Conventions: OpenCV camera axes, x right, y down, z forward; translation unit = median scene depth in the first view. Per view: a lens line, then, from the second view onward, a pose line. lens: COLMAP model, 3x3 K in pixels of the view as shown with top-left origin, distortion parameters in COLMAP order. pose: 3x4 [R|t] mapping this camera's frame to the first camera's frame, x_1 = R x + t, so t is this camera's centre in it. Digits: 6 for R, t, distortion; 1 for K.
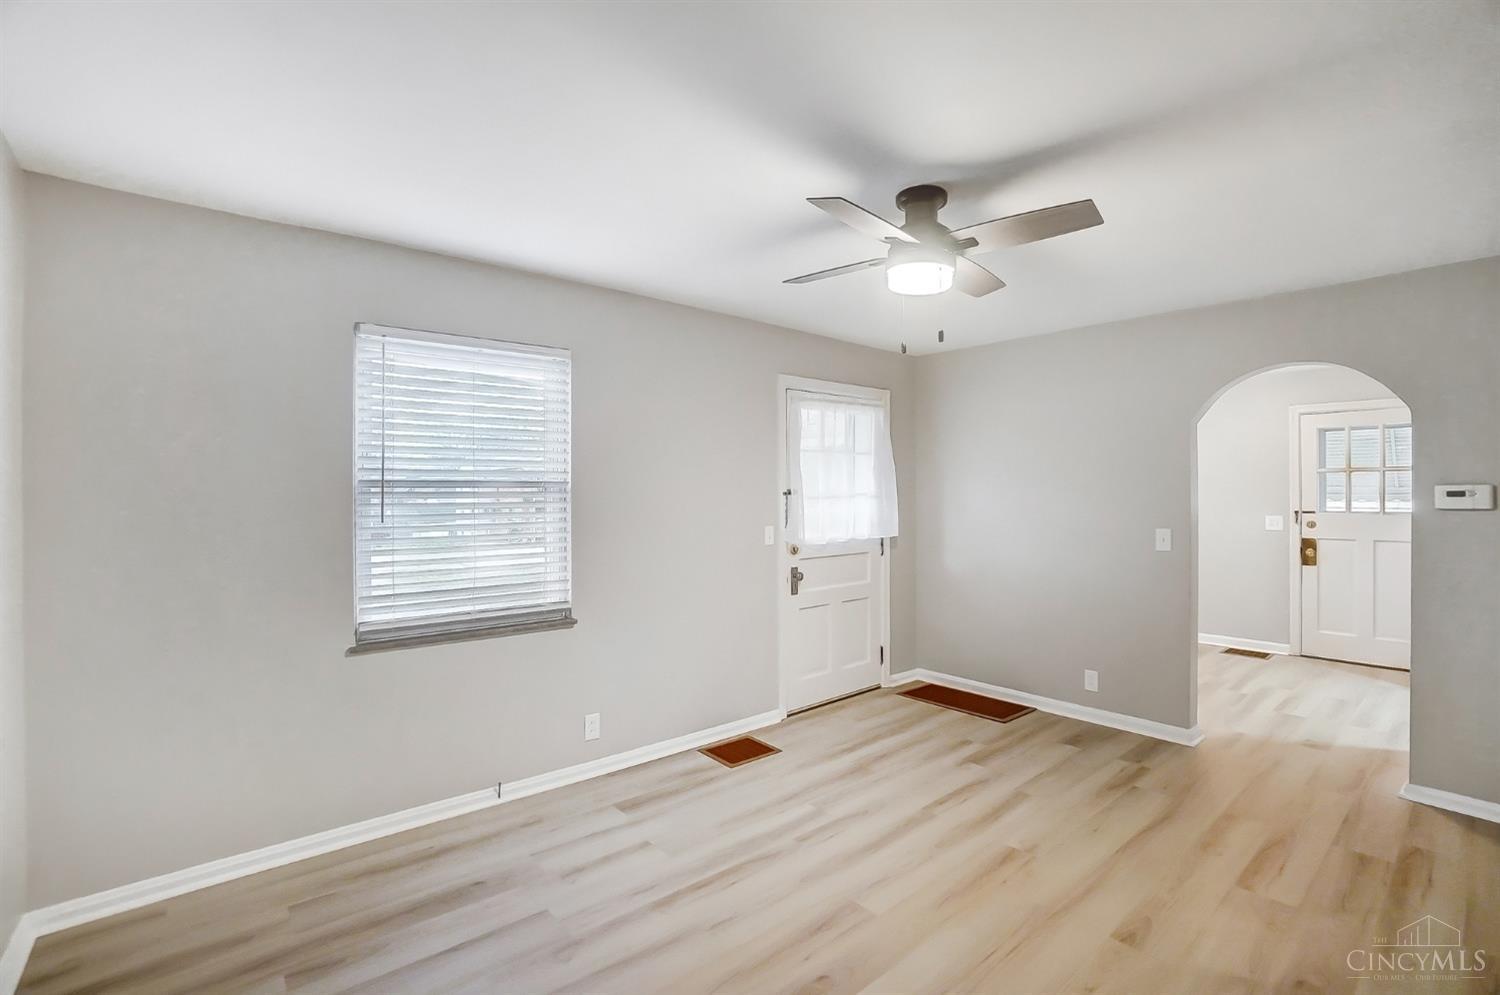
lens RADIAL K [[671.4, 0, 745.2], [0, 671.4, 485.7], [0, 0, 1]] dist [-0.058948, 0.021263]
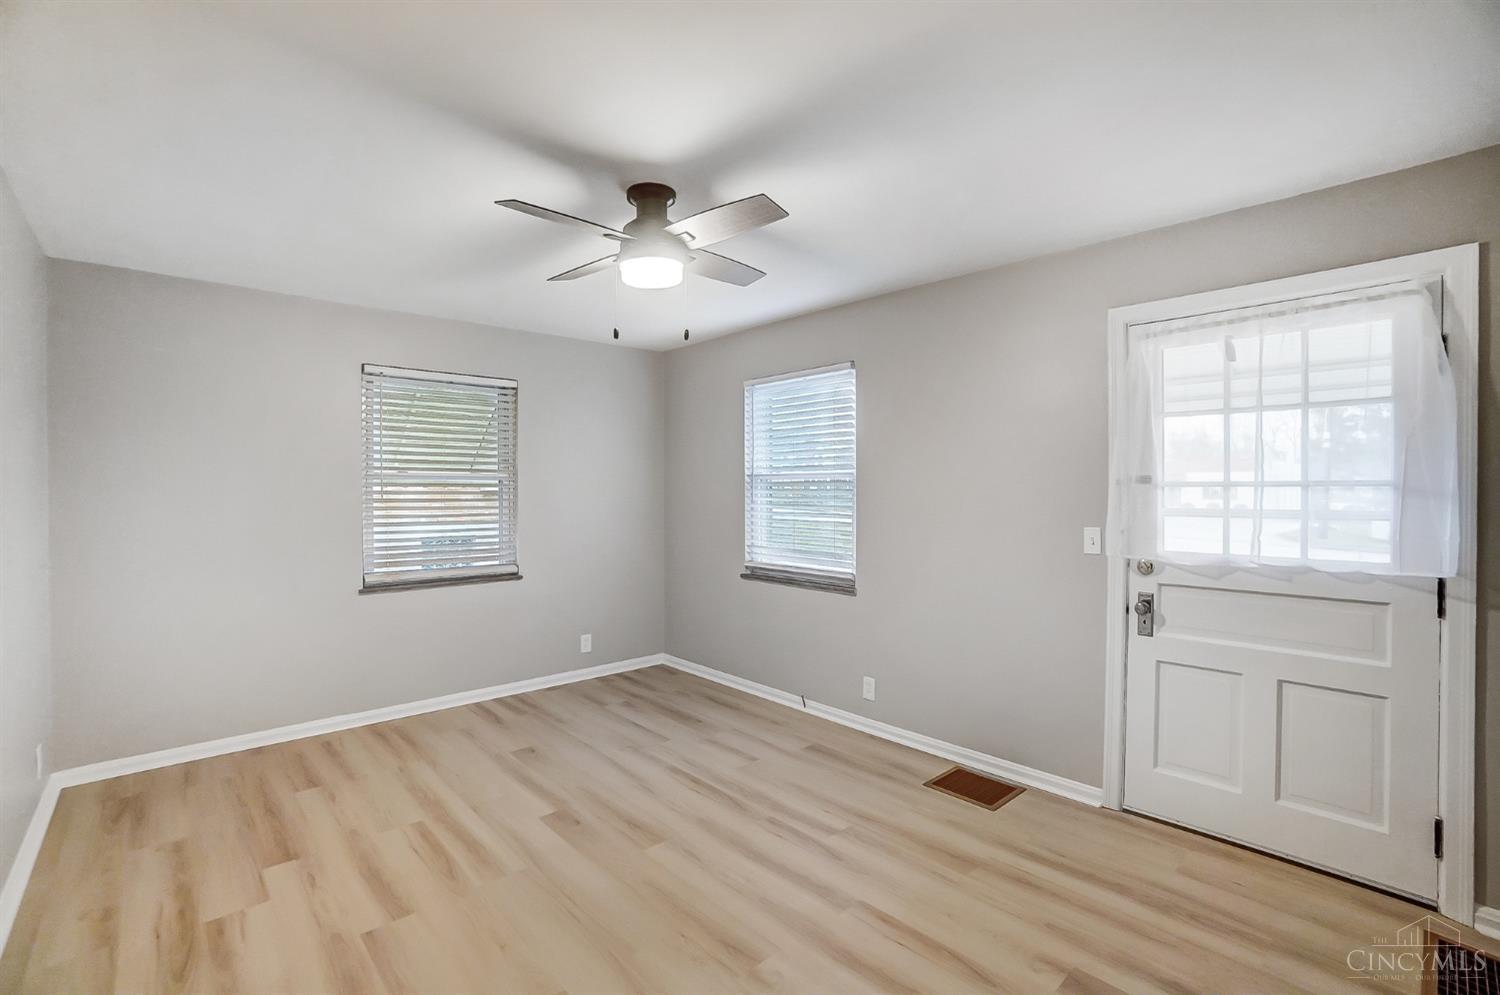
lens RADIAL K [[657.6, 0, 746.5], [0, 657.6, 489.6], [0, 0, 1]] dist [-0.066898, 0.028121]
pose [[0.047821, 0.004711, -0.998845, 0.885129], [0.012206, 0.999911, 0.005301, 0.014591], [0.998781, -0.012446, 0.047760, 0.754145]]
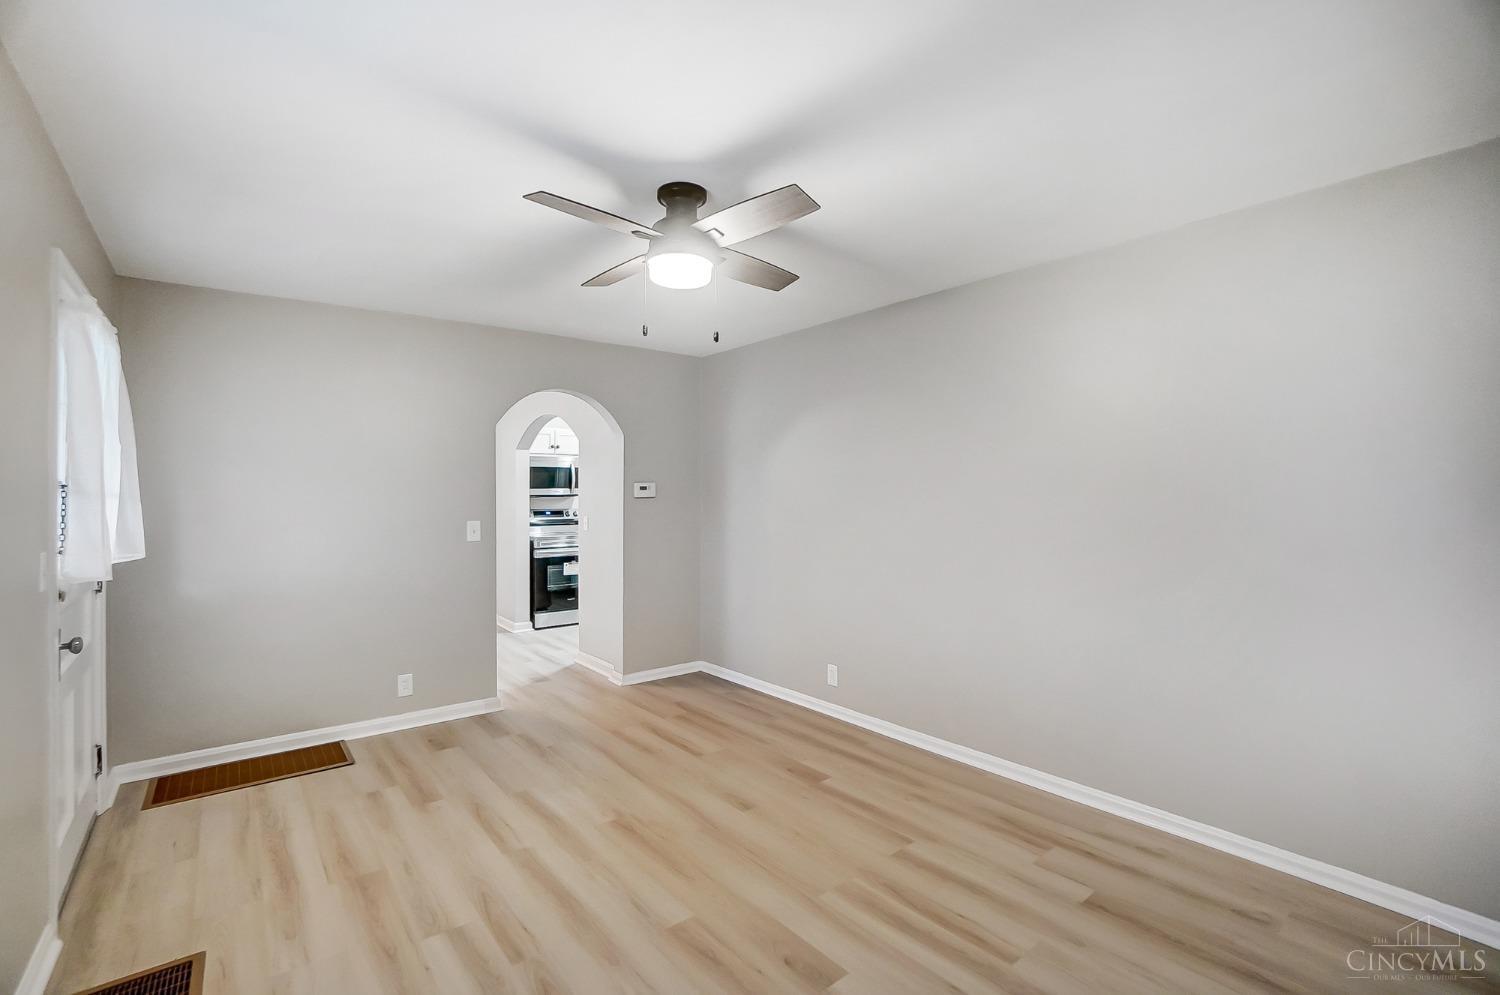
lens RADIAL K [[678.5, 0, 740.1], [0, 678.5, 494.3], [0, 0, 1]] dist [-0.058343, 0.022801]
pose [[0.031877, -0.004542, 0.999481, -0.519353], [-0.006213, 0.999969, 0.004742, 0.015899], [-0.999472, -0.006361, 0.031848, 0.601568]]
